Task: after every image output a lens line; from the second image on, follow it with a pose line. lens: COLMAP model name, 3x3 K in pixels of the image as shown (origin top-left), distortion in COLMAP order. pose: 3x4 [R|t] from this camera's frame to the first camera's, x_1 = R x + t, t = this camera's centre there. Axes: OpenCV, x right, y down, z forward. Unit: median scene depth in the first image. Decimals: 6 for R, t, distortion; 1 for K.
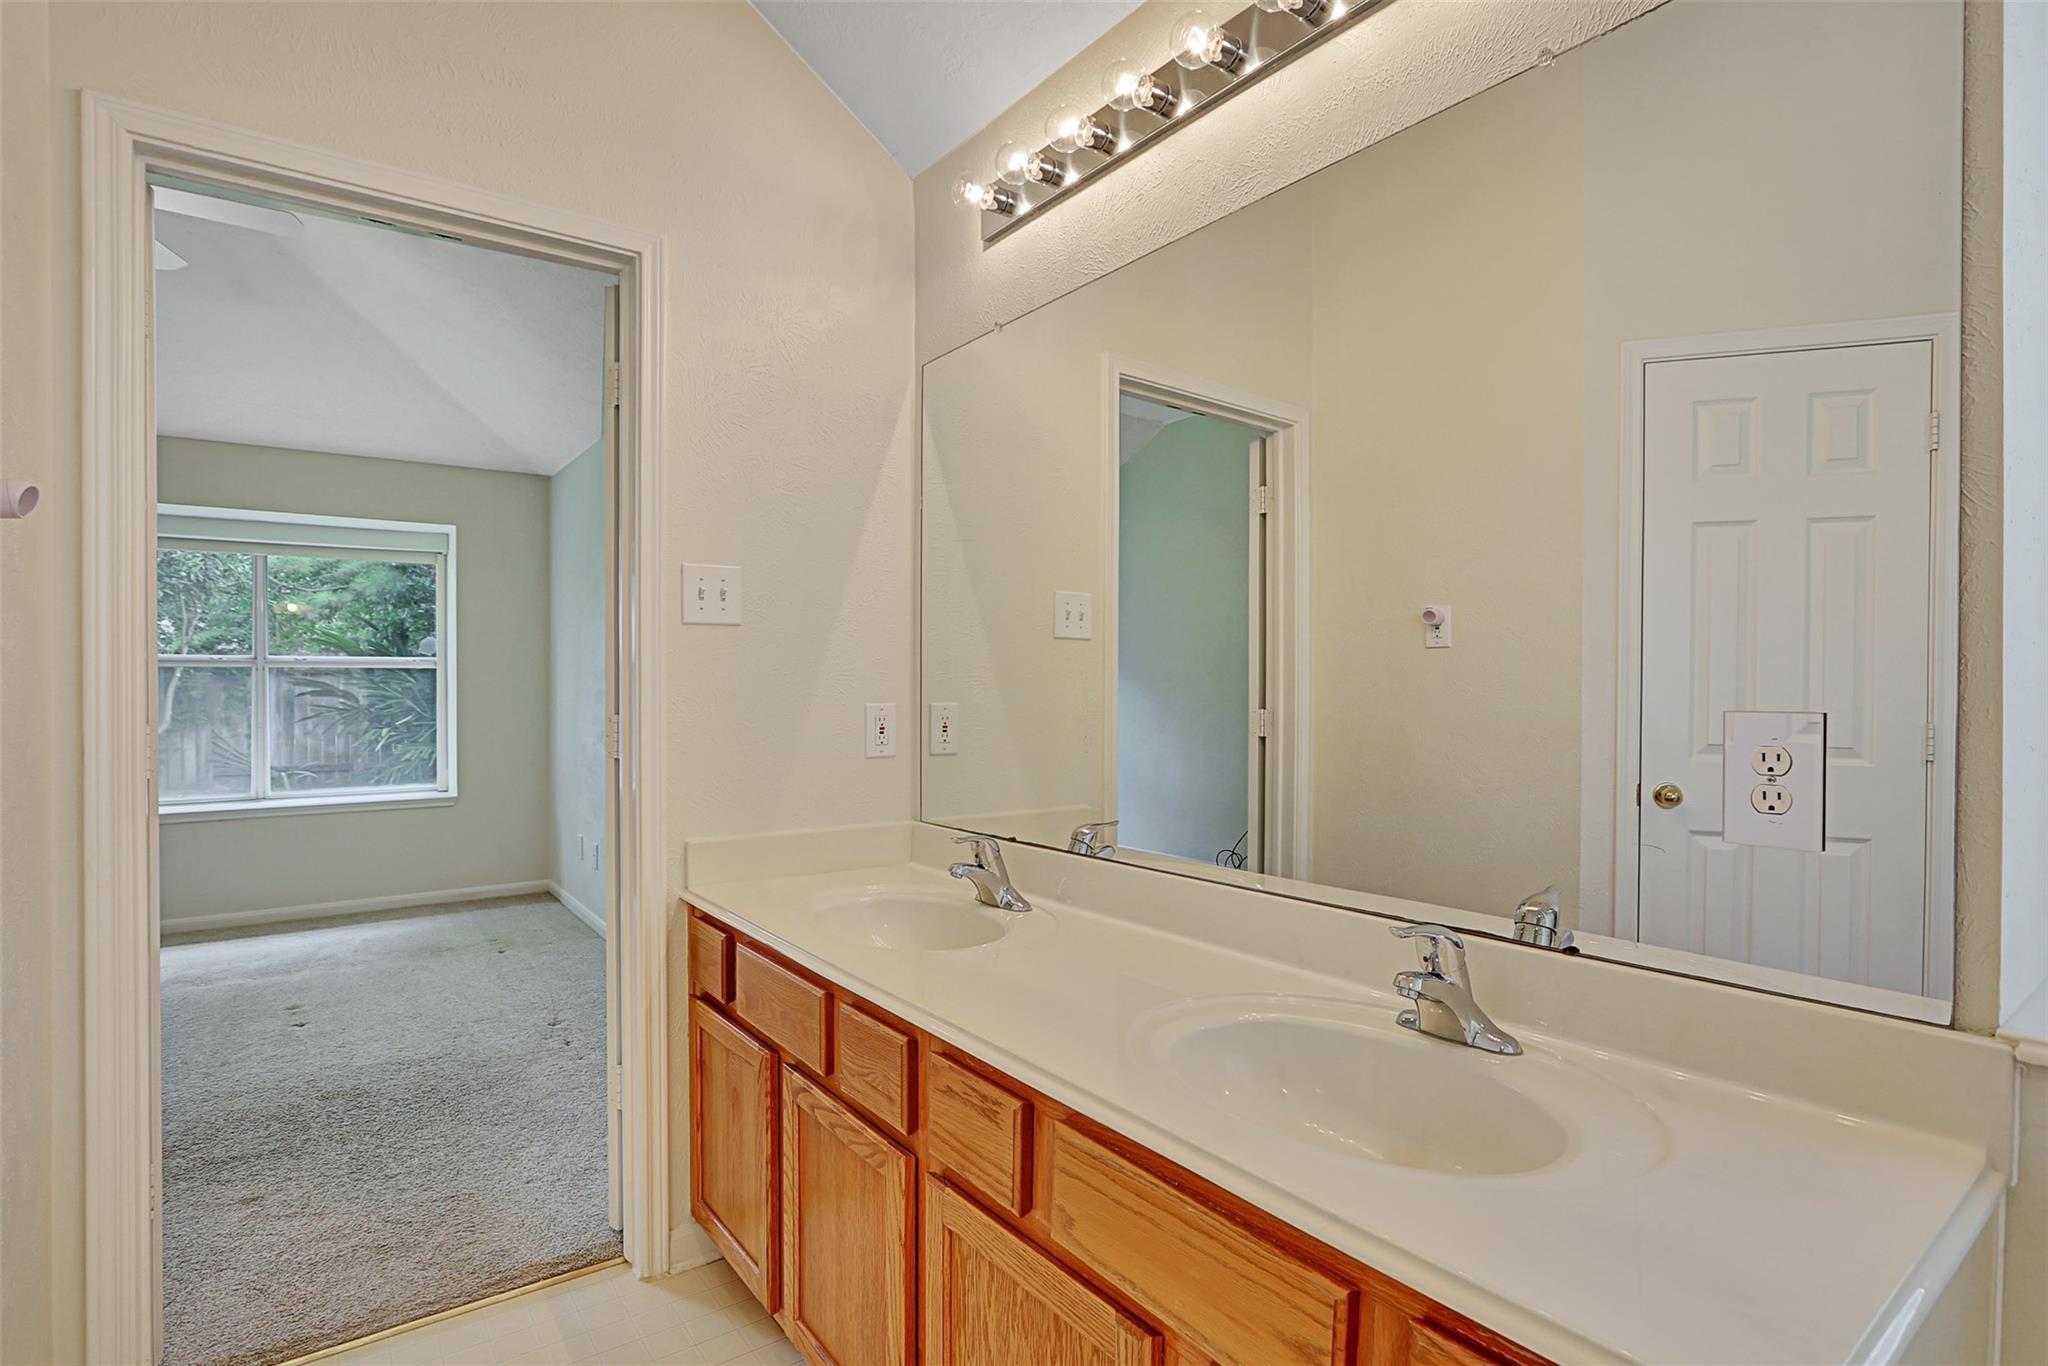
lens RADIAL K [[953.4, 0, 1011.6], [0, 953.4, 693.0], [0, 0, 1]] dist [-0.000673, -0.000207]
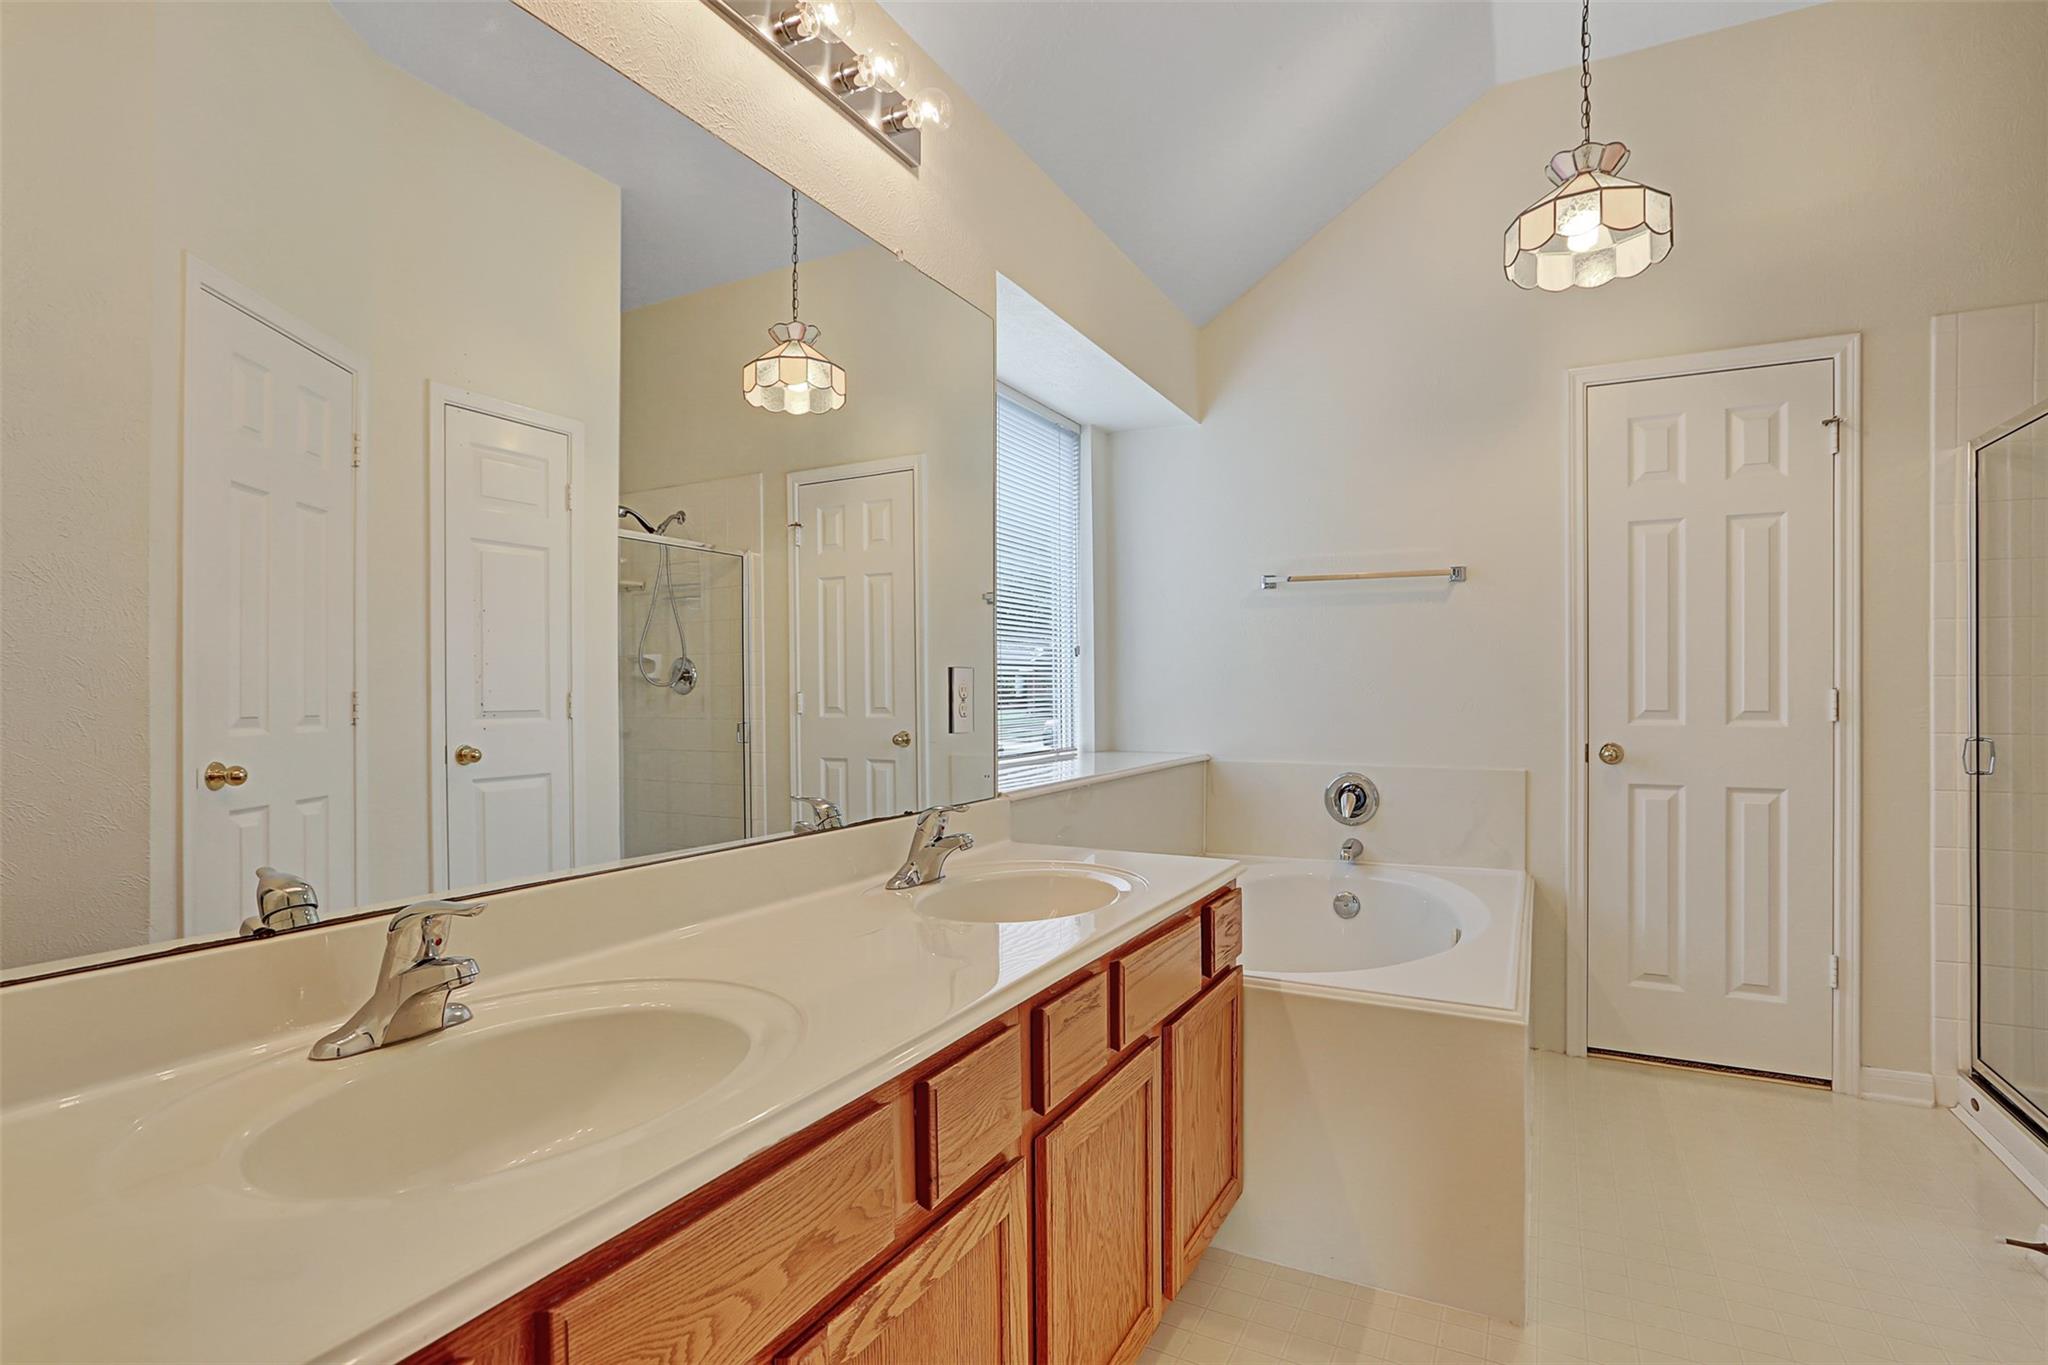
lens RADIAL K [[953.4, 0, 1011.6], [0, 953.4, 692.5], [0, 0, 1]] dist [-0.000673, -0.000207]
pose [[-0.391848, -0.004644, 0.920018, -0.771316], [-0.002010, 0.999989, 0.004192, 0.039076], [-0.920028, -0.000206, -0.391853, 1.127335]]
